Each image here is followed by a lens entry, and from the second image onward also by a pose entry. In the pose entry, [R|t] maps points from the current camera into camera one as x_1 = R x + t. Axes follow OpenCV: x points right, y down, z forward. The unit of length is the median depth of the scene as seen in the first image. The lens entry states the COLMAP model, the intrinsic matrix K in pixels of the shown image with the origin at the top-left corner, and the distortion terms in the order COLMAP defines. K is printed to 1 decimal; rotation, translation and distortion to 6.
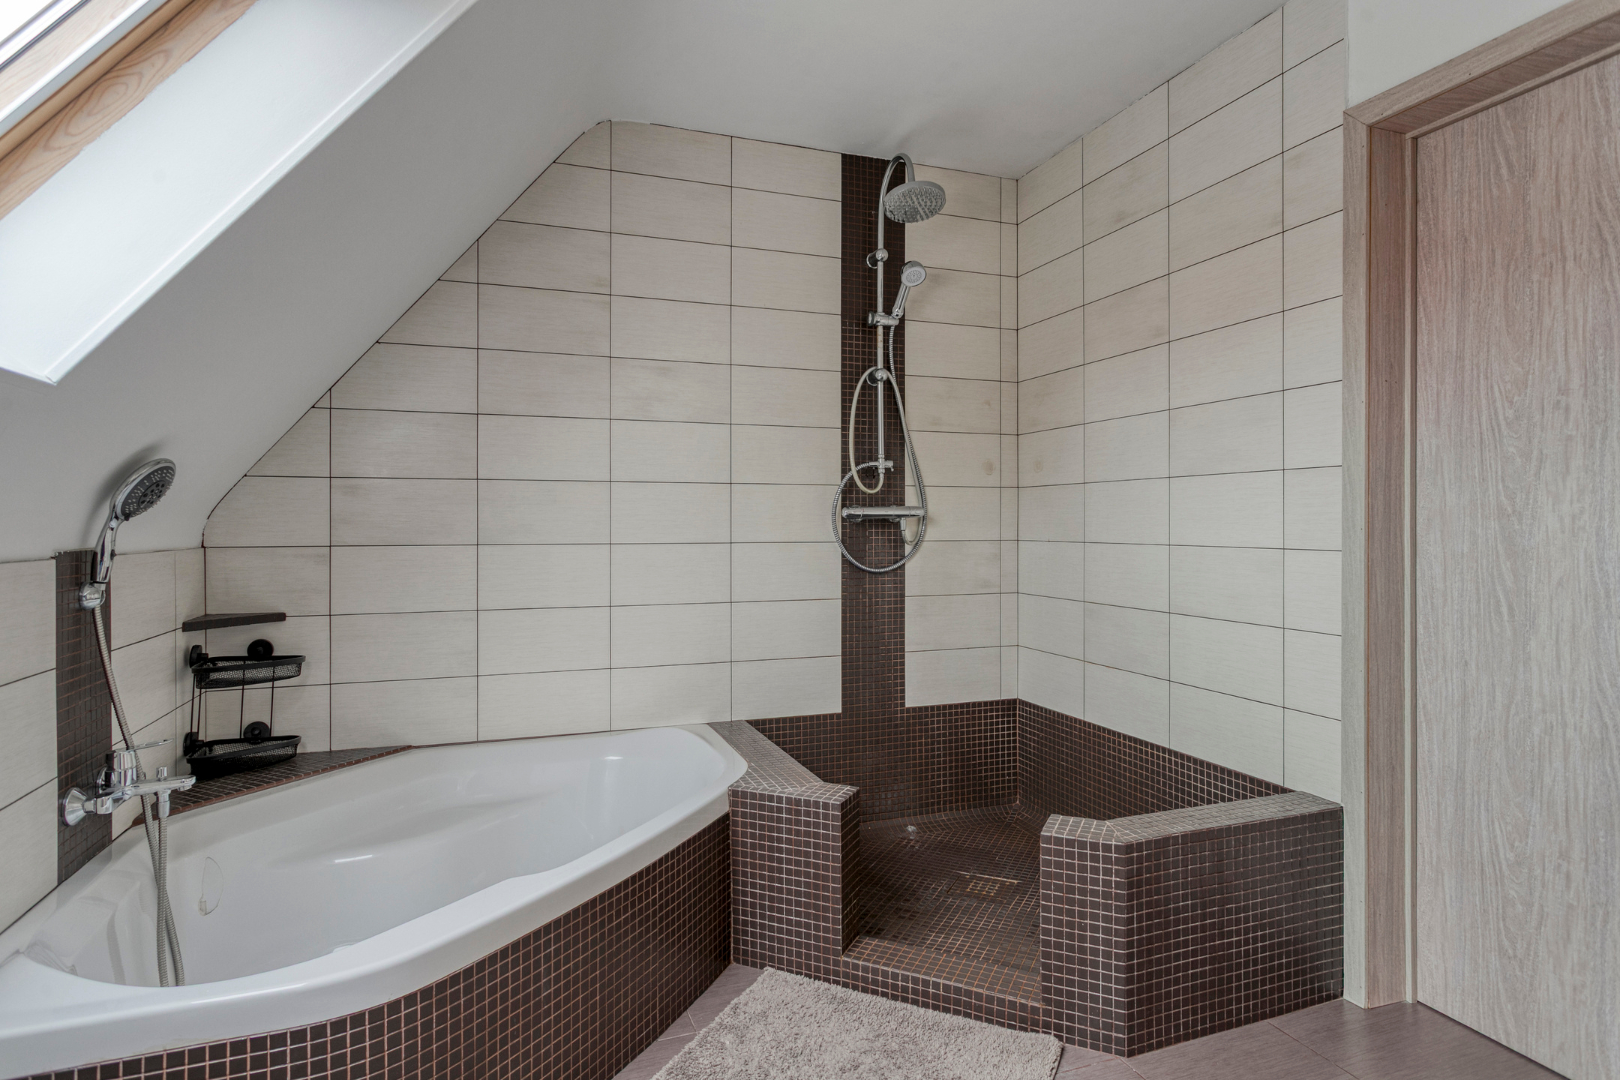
lens RADIAL K [[871.0, 0, 812.6], [0, 871.0, 528.7], [0, 0, 1]] dist [0.005225, 0.001334]
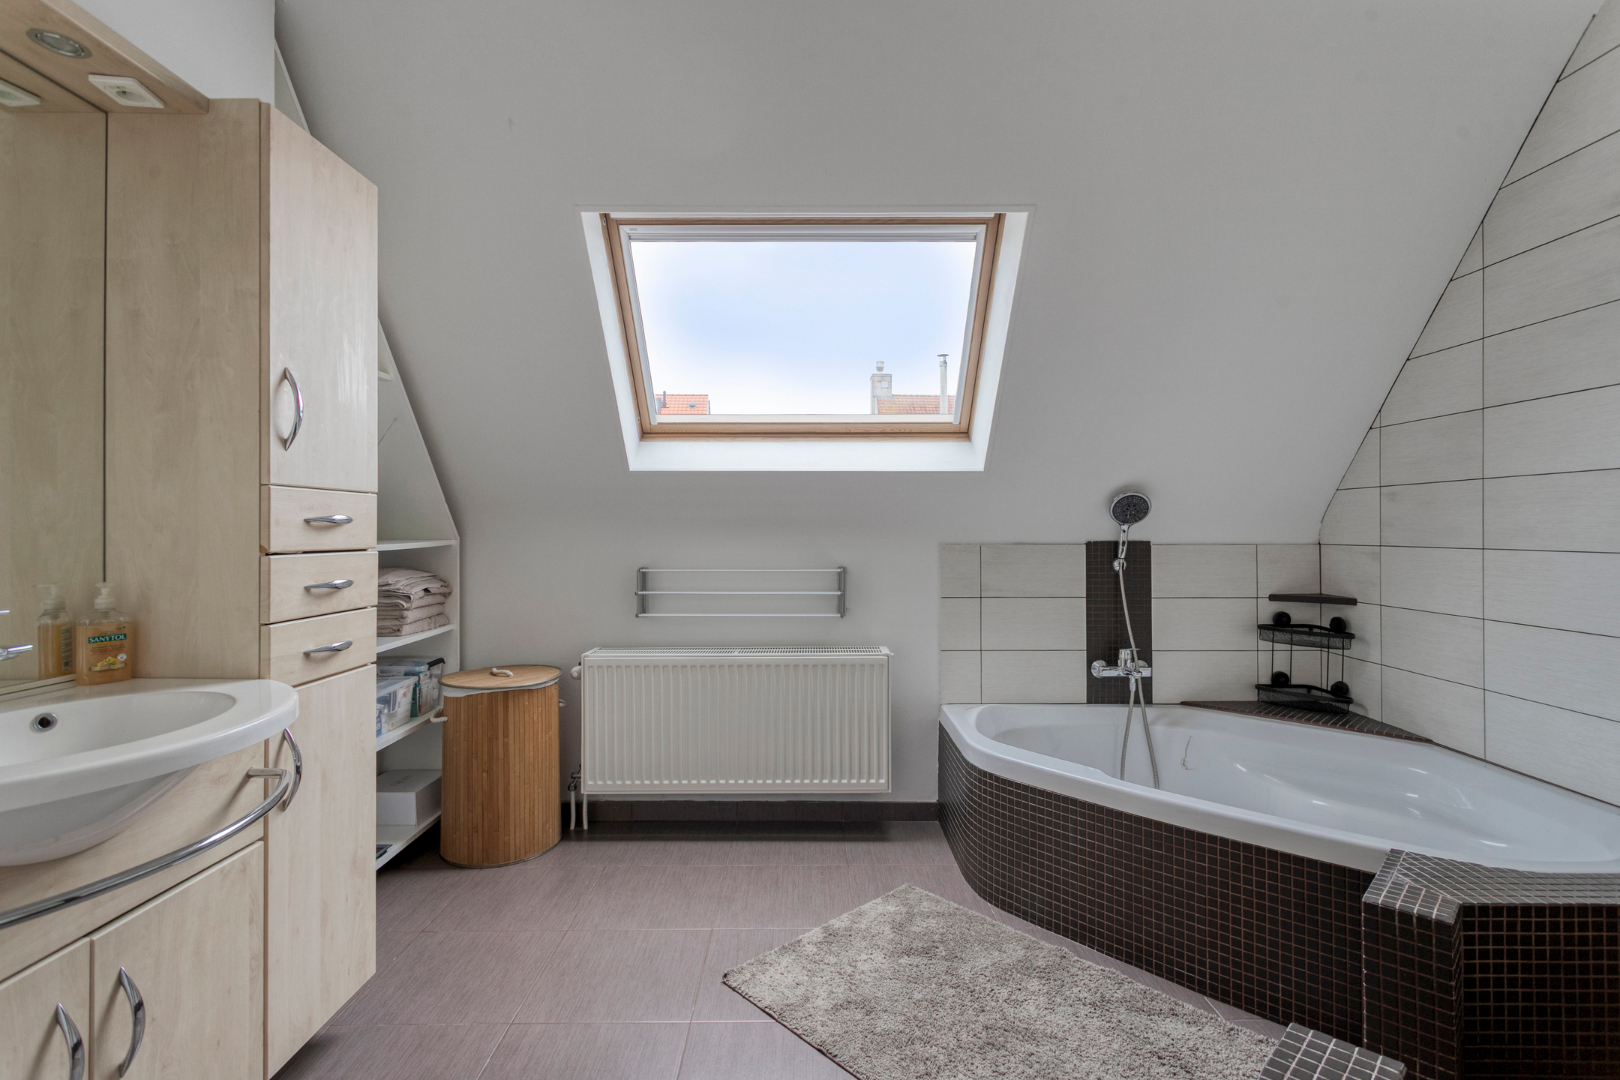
lens RADIAL K [[767.6, 0, 811.2], [0, 767.6, 534.5], [0, 0, 1]] dist [0.001362, 0.000202]
pose [[-0.363618, 0.006064, -0.931529, 0.708027], [-0.000498, 0.999977, 0.006704, -0.001640], [0.931548, 0.002901, -0.363606, 0.696127]]
